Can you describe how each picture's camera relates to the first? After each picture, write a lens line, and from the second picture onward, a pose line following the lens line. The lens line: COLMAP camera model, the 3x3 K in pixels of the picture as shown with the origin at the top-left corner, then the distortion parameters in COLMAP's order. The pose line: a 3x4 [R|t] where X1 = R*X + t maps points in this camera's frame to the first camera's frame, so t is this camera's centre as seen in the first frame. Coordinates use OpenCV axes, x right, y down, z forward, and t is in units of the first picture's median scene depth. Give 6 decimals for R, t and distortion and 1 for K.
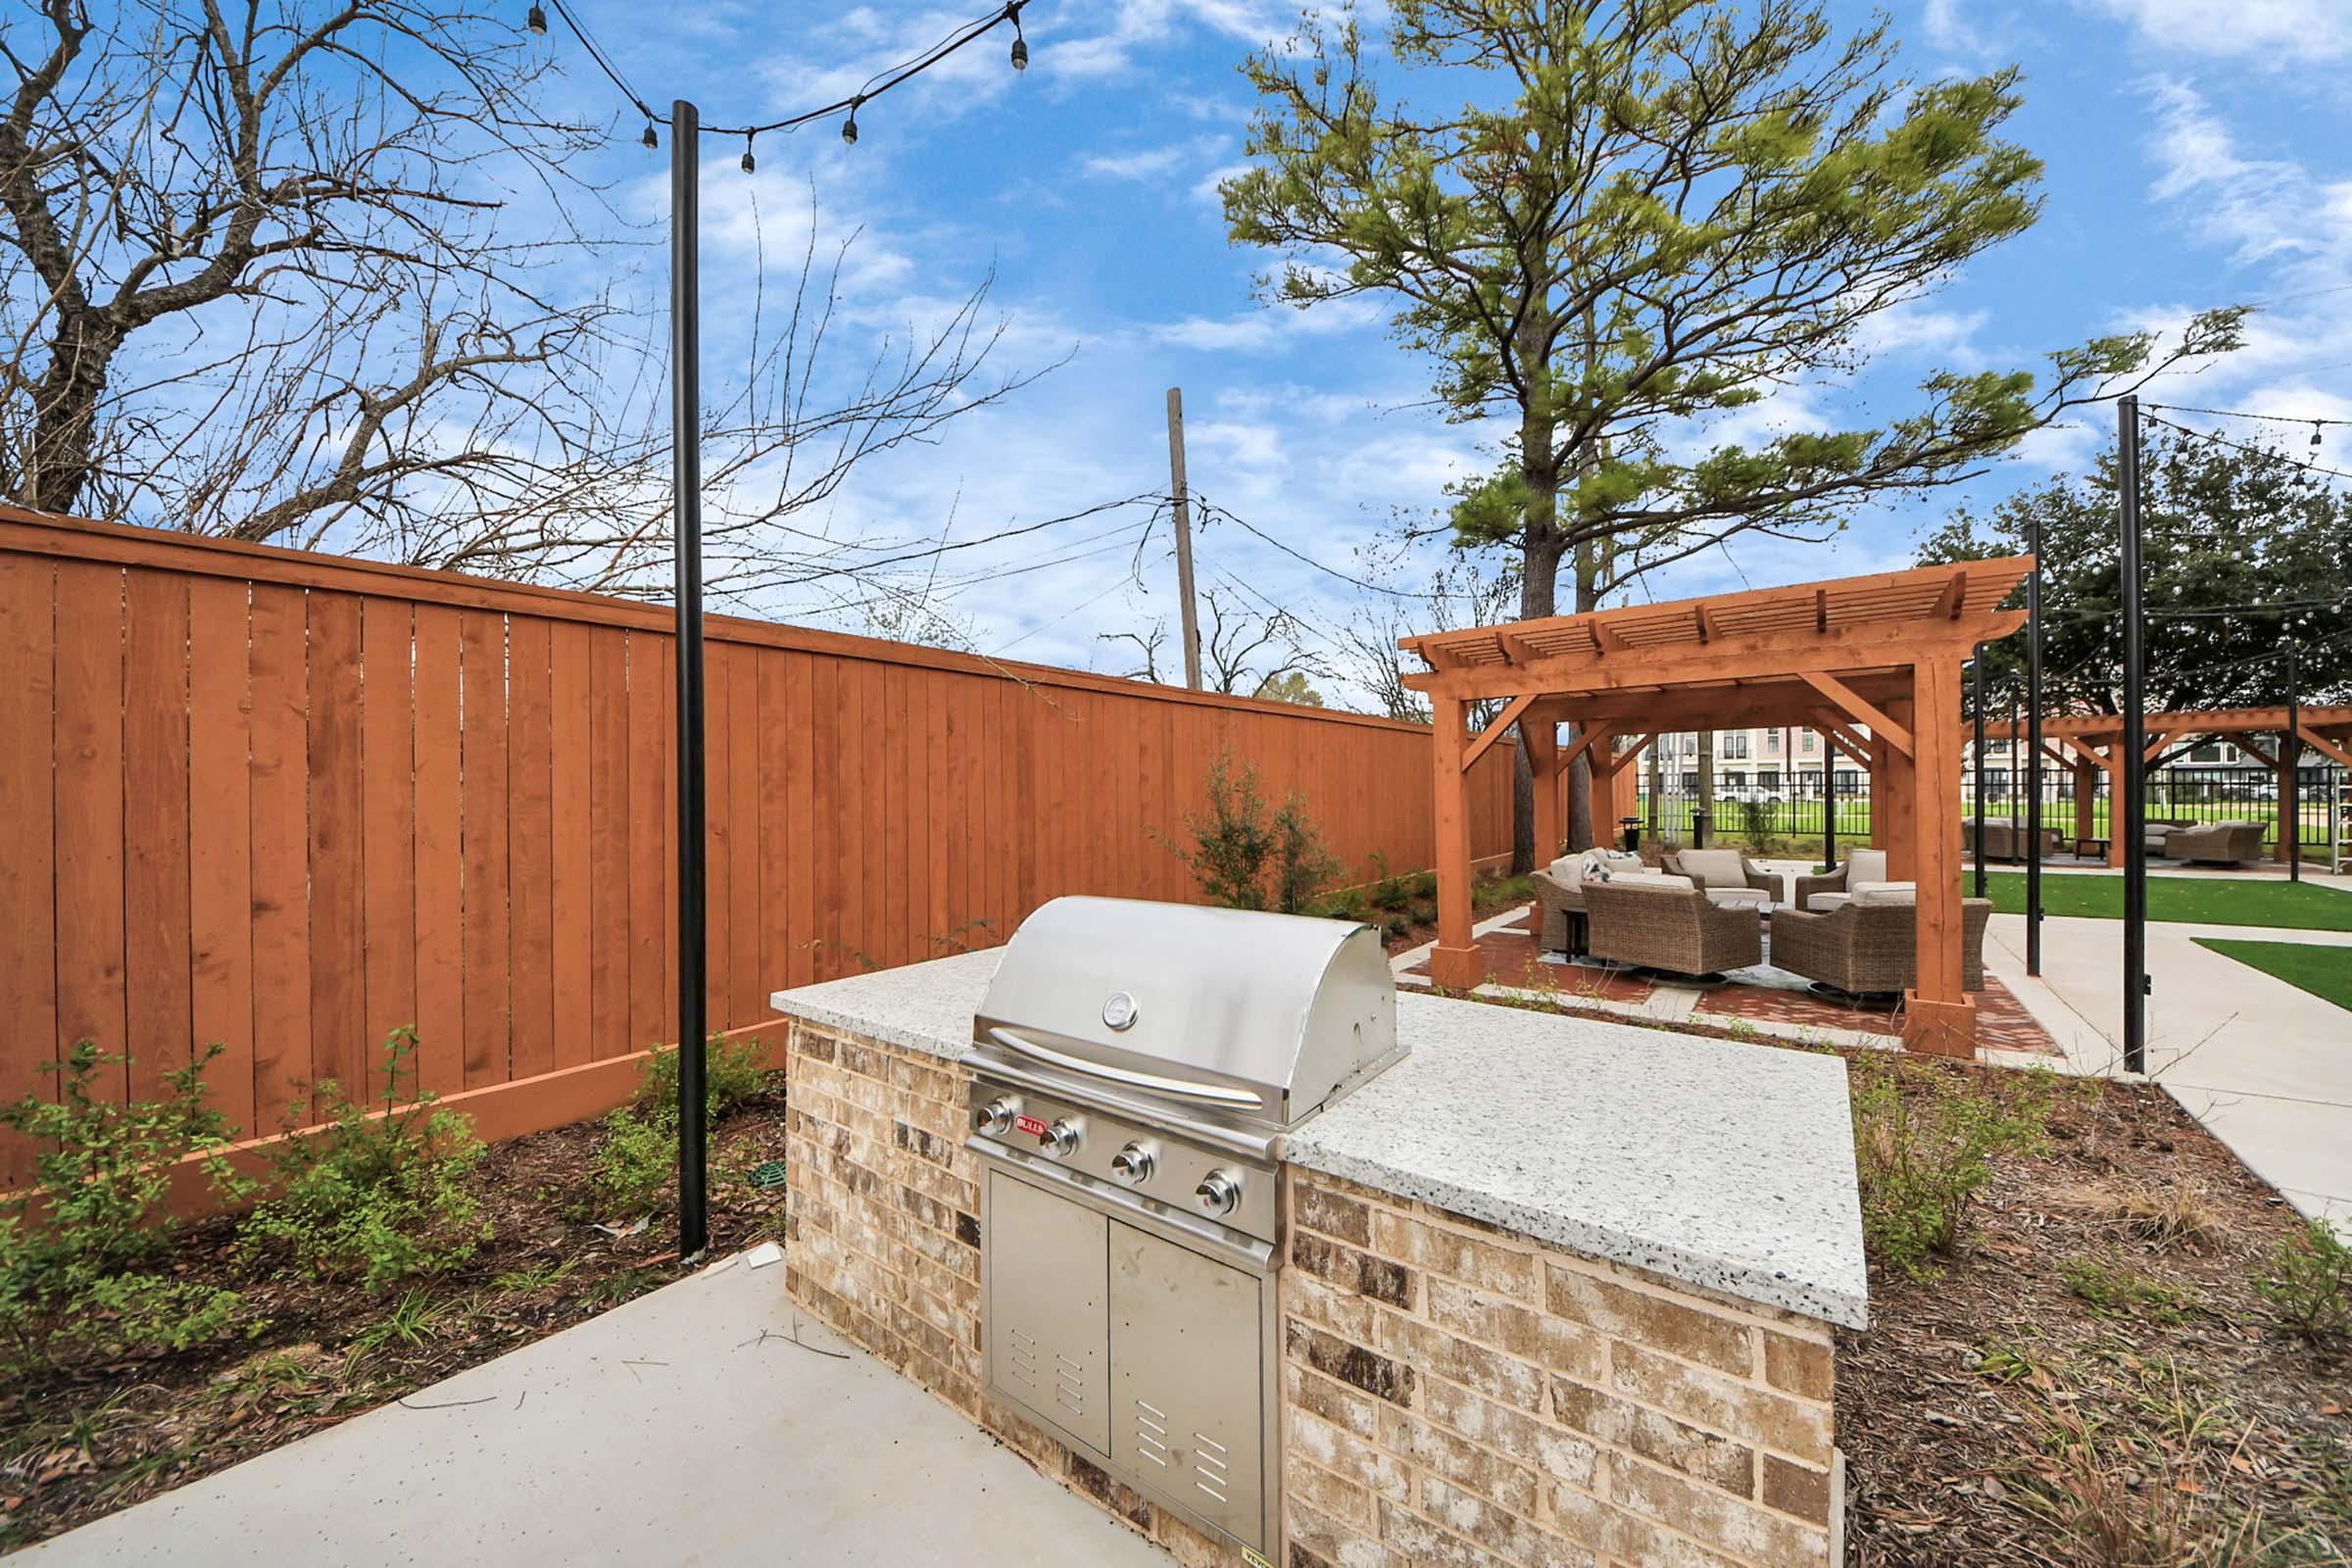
lens RADIAL K [[845.5, 0, 1167.5], [0, 845.5, 788.0], [0, 0, 1]] dist [-0.012792, -0.000263]
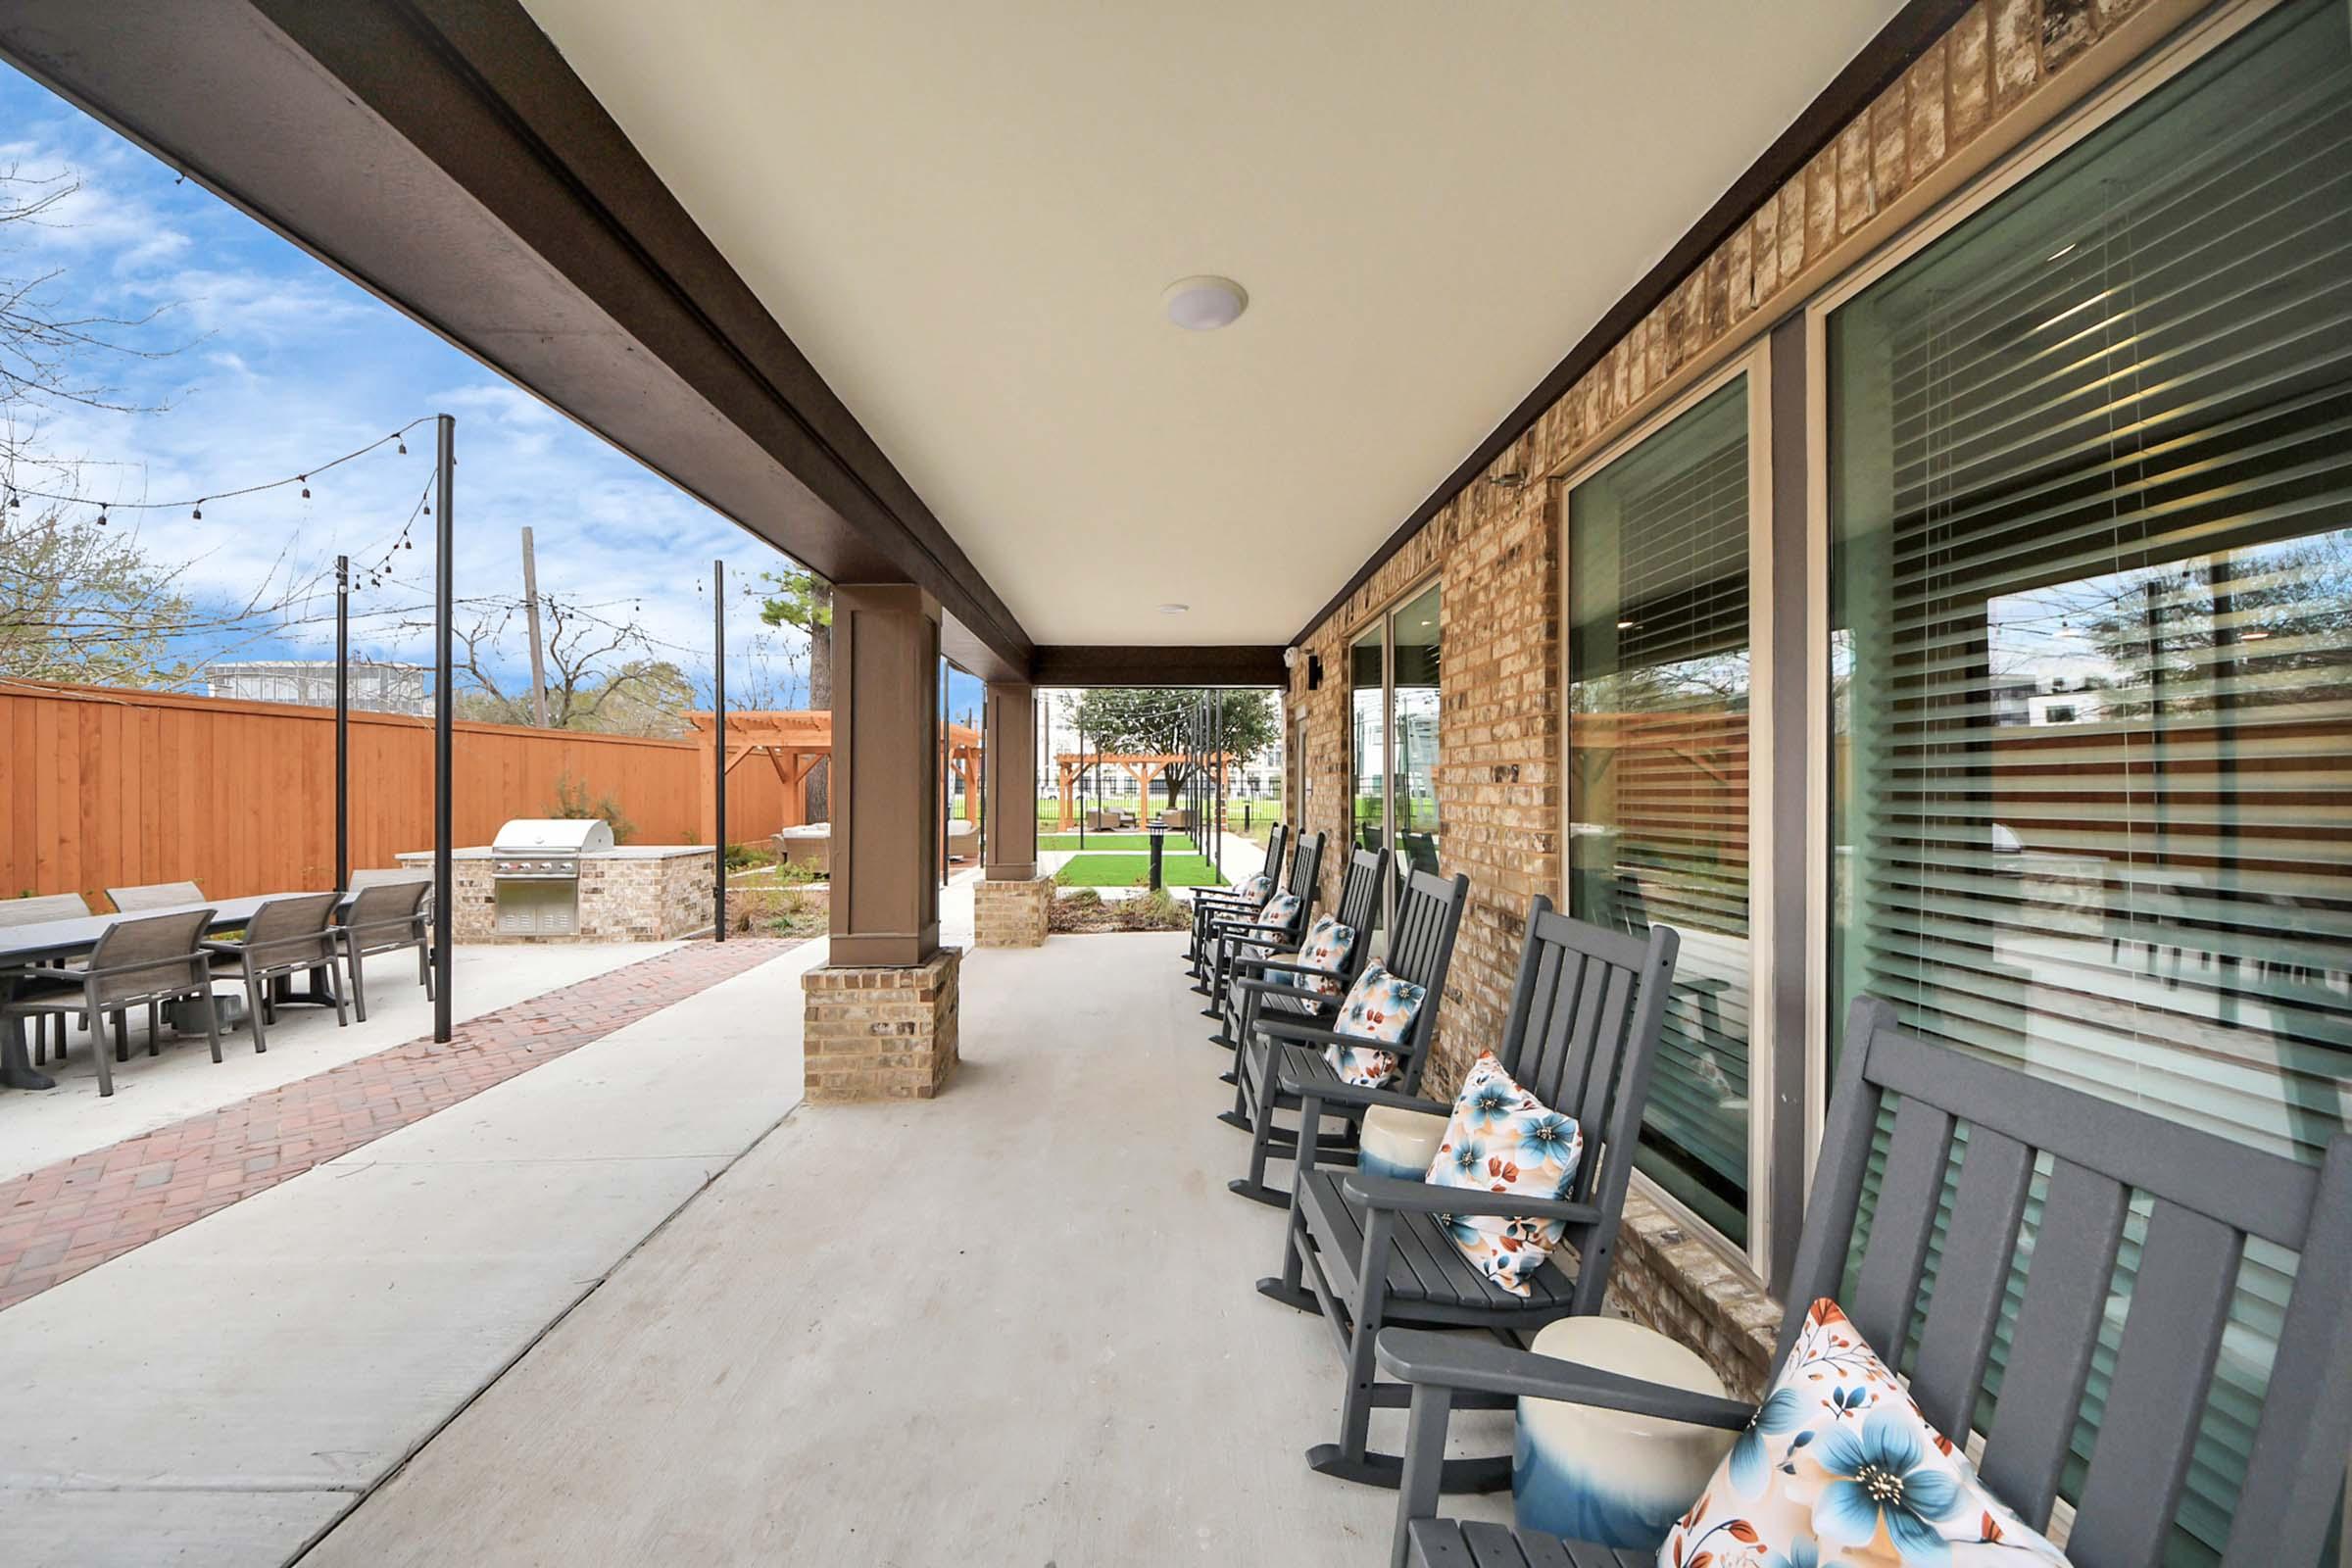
lens RADIAL K [[845.5, 0, 1173.6], [0, 845.5, 792.6], [0, 0, 1]] dist [-0.012792, -0.000263]
pose [[0.768441, 0.001789, 0.639918, -0.031924], [-0.004227, 0.999988, 0.002281, -0.001271], [-0.639907, -0.004458, 0.768439, -0.463308]]
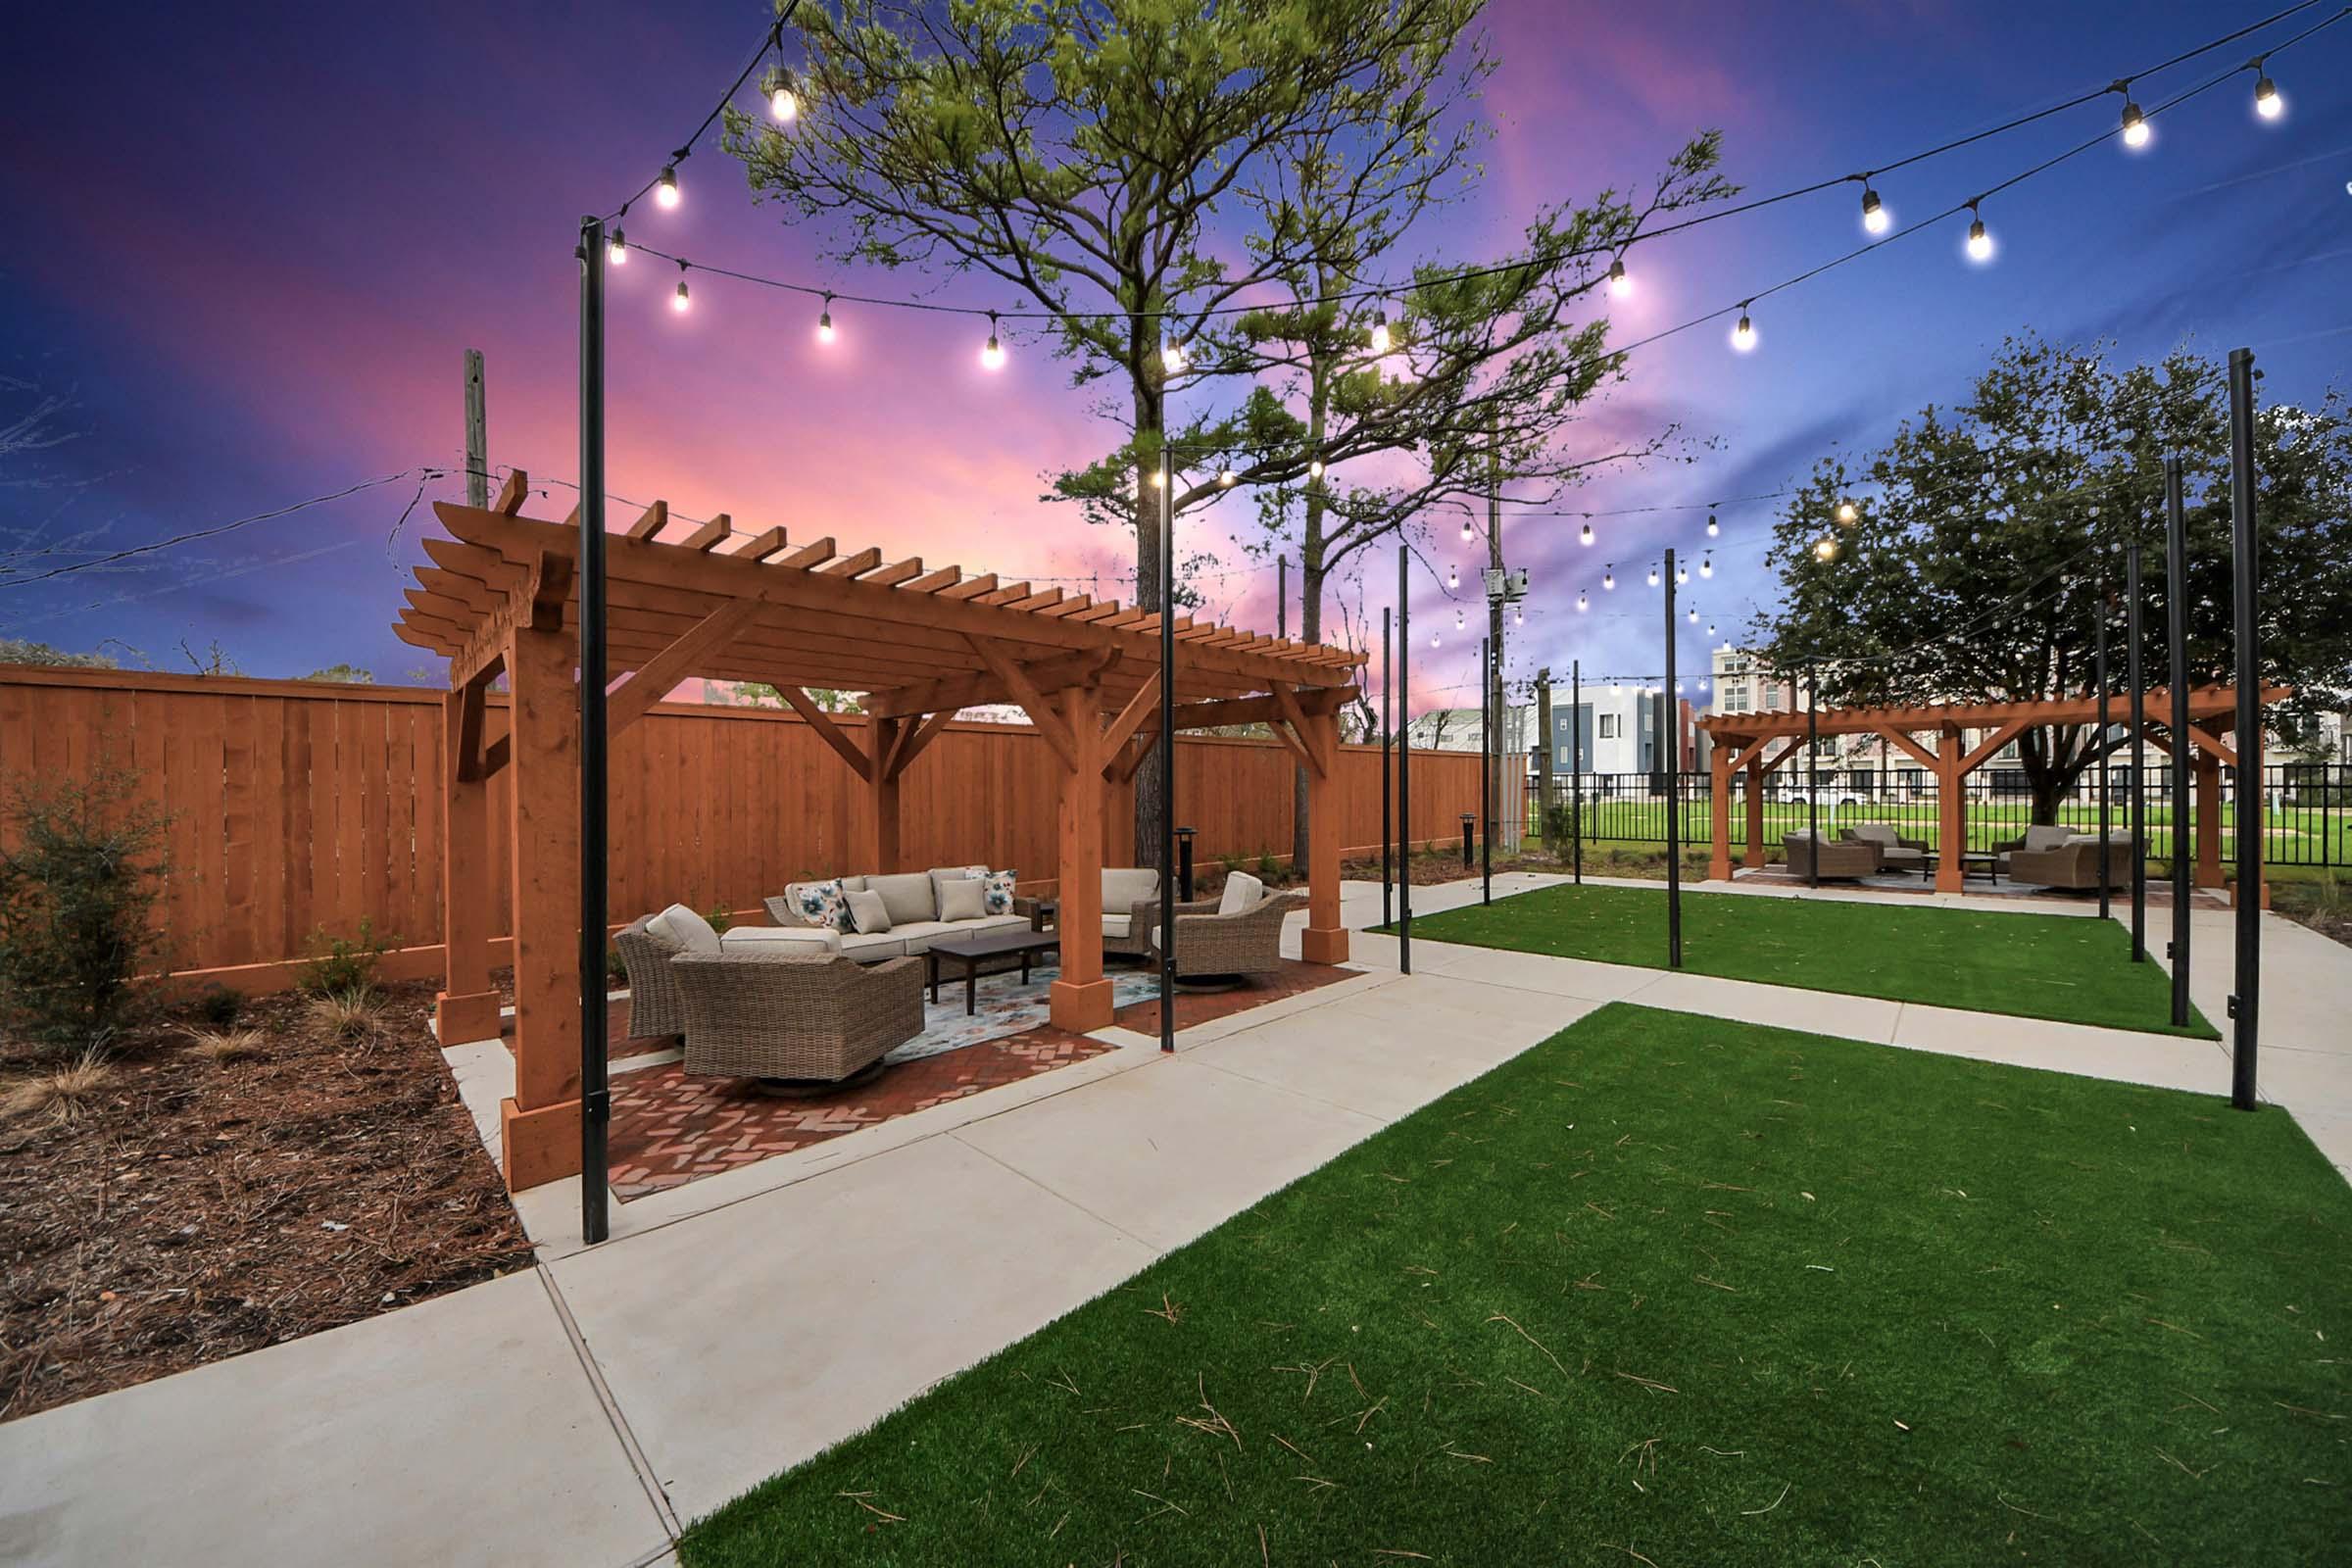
lens RADIAL K [[845.5, 0, 1174.0], [0, 845.5, 788.2], [0, 0, 1]] dist [-0.012792, -0.000263]
pose [[0.993167, -0.002289, -0.116678, 0.449801], [0.002064, 0.999996, -0.002050, -0.002782], [0.116682, 0.001795, 0.993168, 0.110308]]
